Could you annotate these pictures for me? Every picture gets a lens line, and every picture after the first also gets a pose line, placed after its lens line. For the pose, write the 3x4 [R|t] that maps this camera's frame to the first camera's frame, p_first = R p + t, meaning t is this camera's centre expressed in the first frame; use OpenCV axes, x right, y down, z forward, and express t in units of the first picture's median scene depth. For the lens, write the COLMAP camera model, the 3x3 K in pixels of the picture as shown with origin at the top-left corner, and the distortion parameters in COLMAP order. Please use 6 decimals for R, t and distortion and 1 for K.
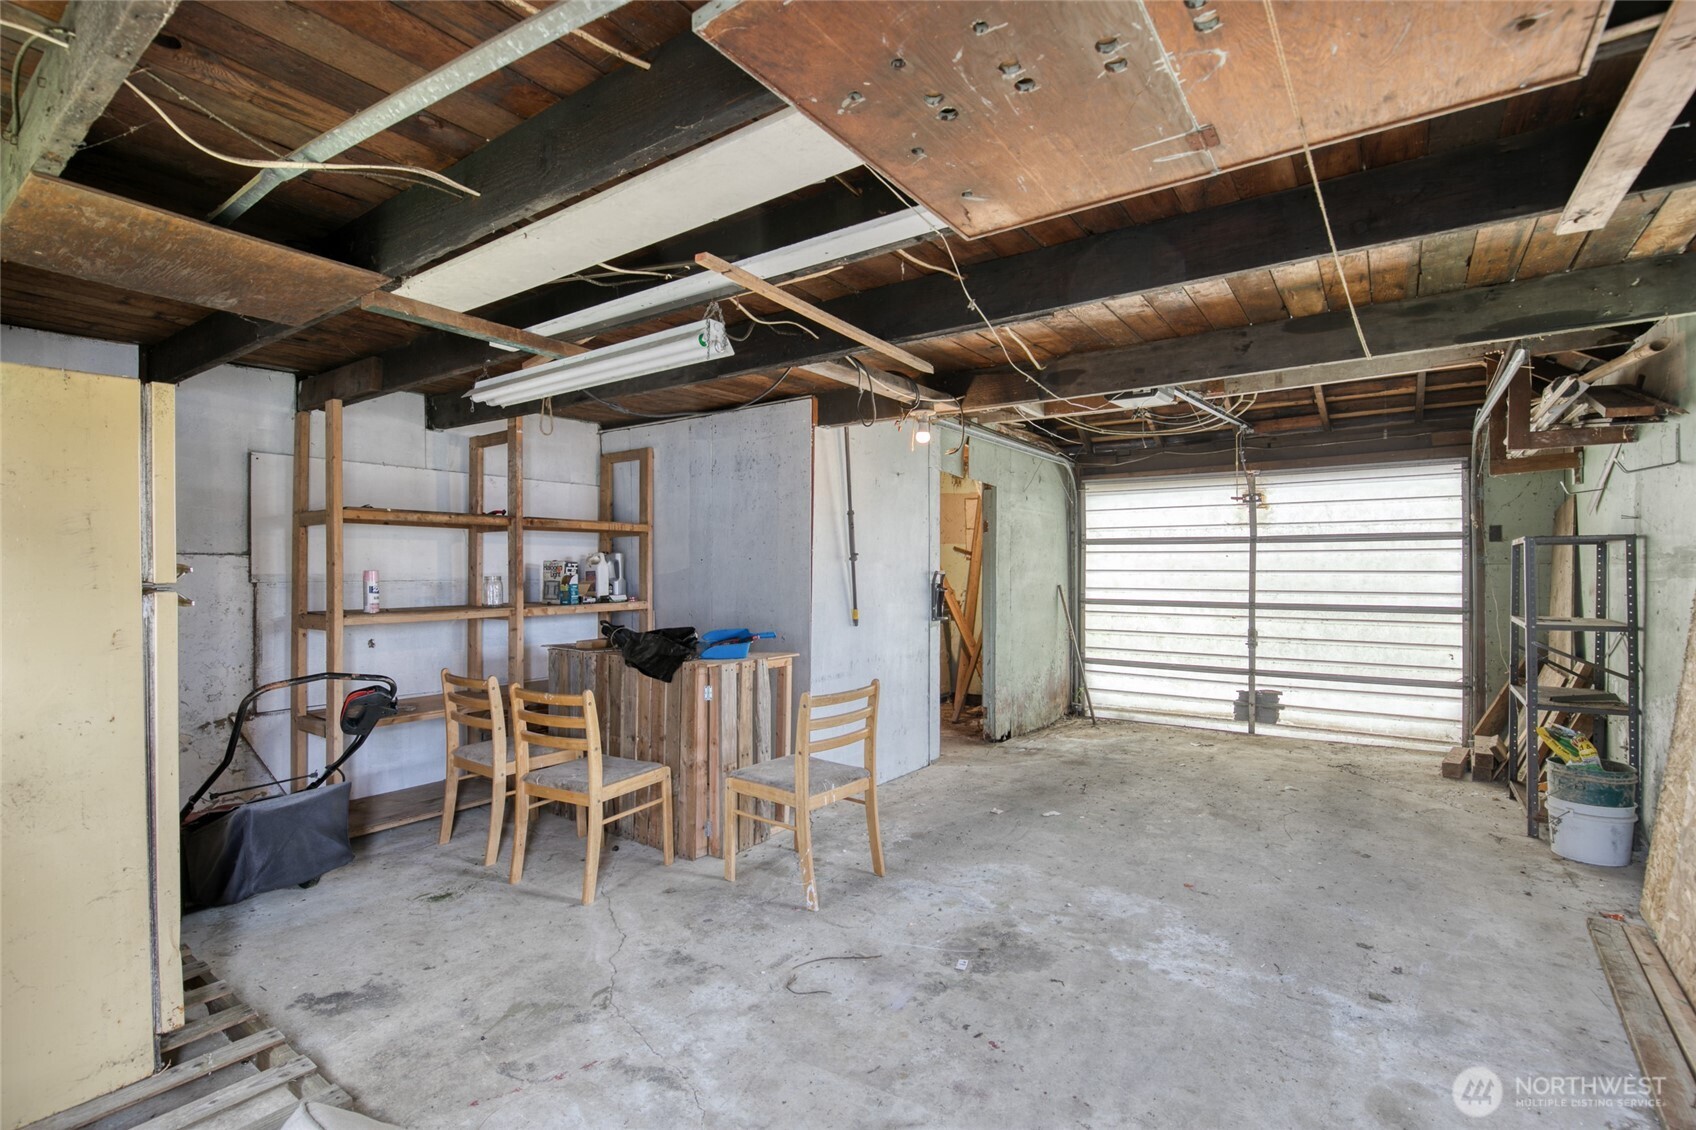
lens RADIAL K [[790.5, 0, 869.4], [0, 790.5, 567.1], [0, 0, 1]] dist [-0.037547, 0.009462]
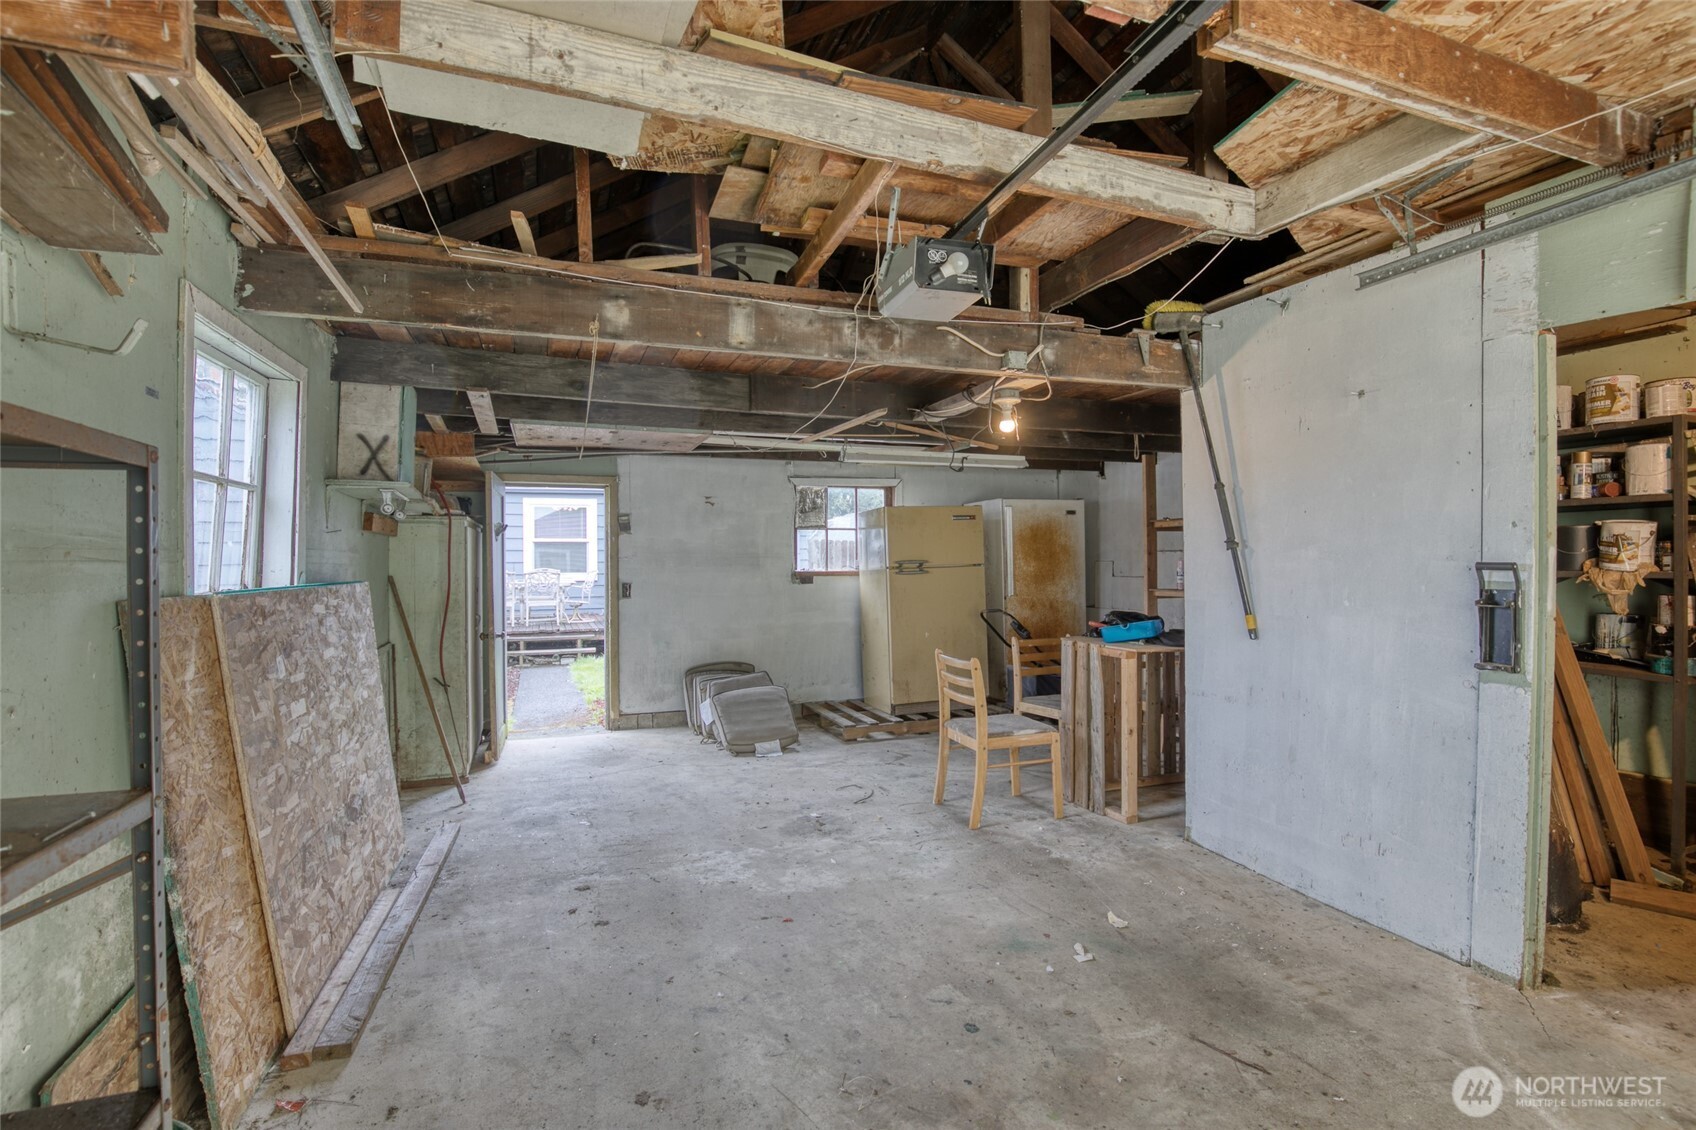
lens RADIAL K [[790.5, 0, 869.4], [0, 790.5, 567.1], [0, 0, 1]] dist [-0.037547, 0.009462]
pose [[-0.553126, 0.009950, -0.833038, 1.194163], [0.010937, 0.999929, 0.004681, 0.003072], [0.833026, -0.006522, -0.553195, 1.714966]]
